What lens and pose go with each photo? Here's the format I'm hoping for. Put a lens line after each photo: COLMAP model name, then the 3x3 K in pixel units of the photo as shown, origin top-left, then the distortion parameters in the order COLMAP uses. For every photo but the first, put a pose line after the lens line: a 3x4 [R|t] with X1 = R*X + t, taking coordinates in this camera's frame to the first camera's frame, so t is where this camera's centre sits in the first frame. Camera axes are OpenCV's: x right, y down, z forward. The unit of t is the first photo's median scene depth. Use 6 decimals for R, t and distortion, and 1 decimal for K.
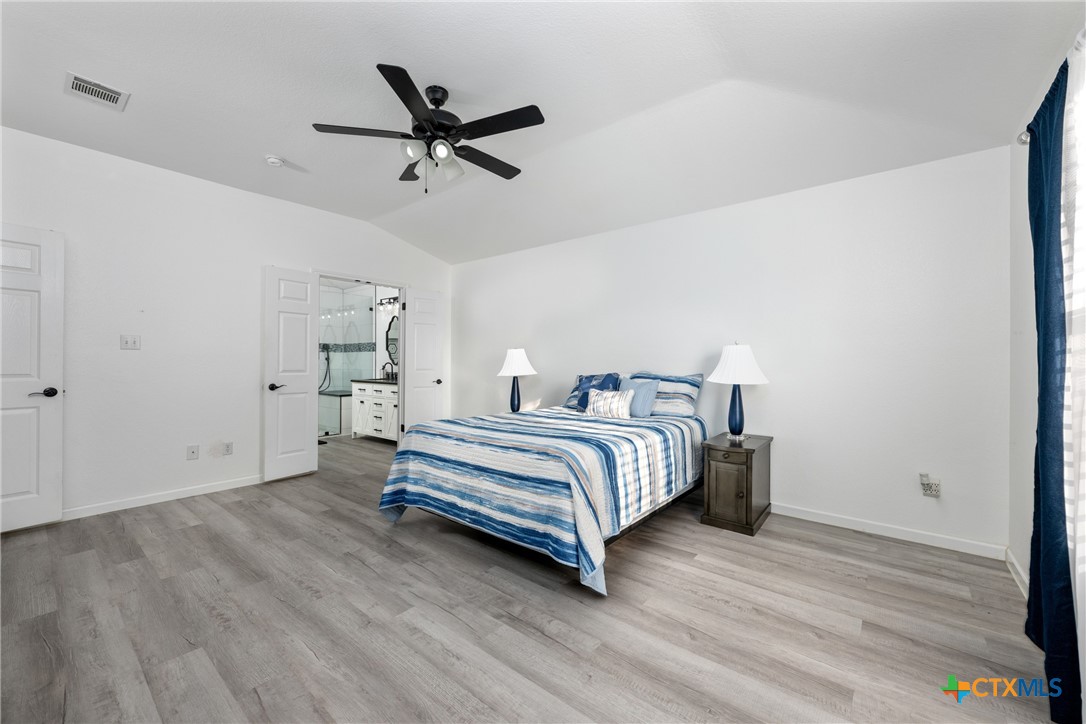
lens RADIAL K [[432.5, 0, 545.3], [0, 432.5, 356.4], [0, 0, 1]] dist [0.000310, -0.000103]
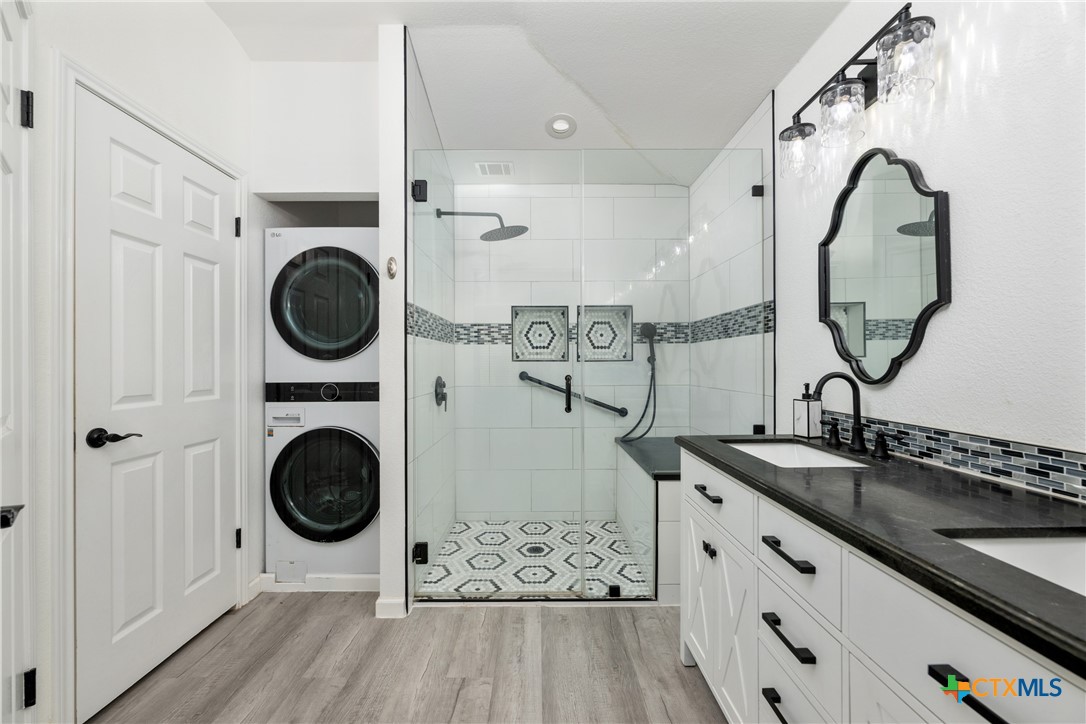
lens RADIAL K [[432.5, 0, 541.8], [0, 432.5, 363.2], [0, 0, 1]] dist [0.000310, -0.000103]
pose [[0.642718, -0.002184, -0.766099, -0.272038], [0.007378, 0.999967, 0.003339, 0.007321], [0.766067, -0.007798, 0.642713, 0.696560]]
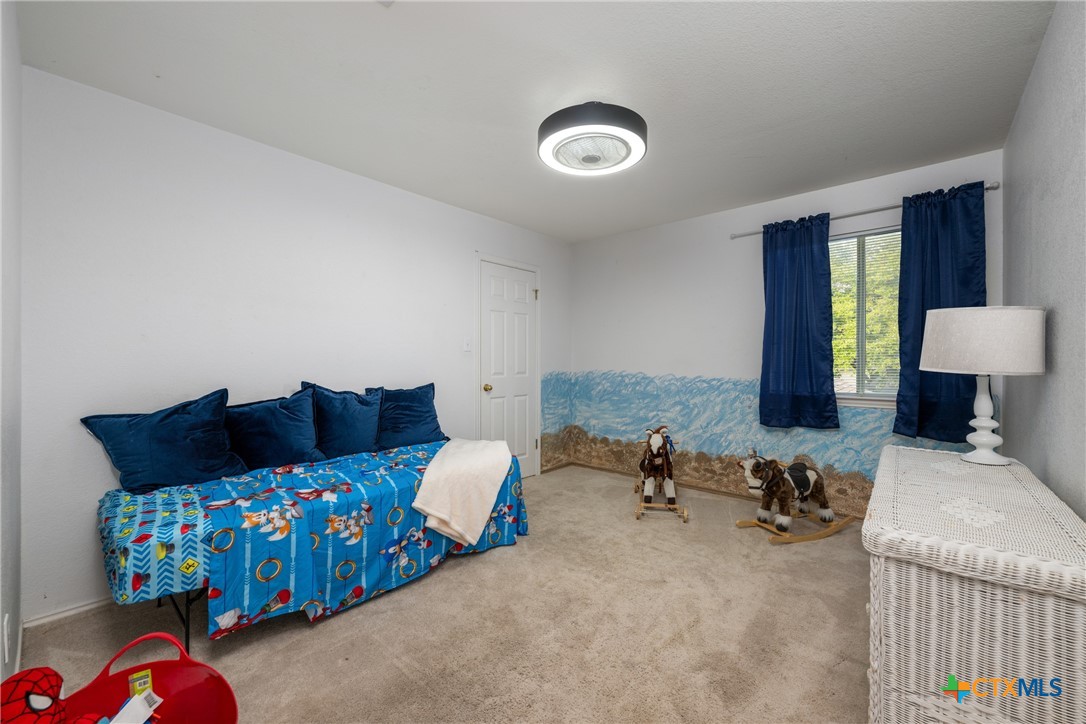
lens RADIAL K [[432.5, 0, 544.4], [0, 432.5, 362.9], [0, 0, 1]] dist [0.000310, -0.000103]
pose [[-0.028172, 0.002167, -0.999601, -0.171681], [0.008728, 0.999960, 0.001921, 0.008147], [0.999565, -0.008670, -0.028190, 0.720010]]
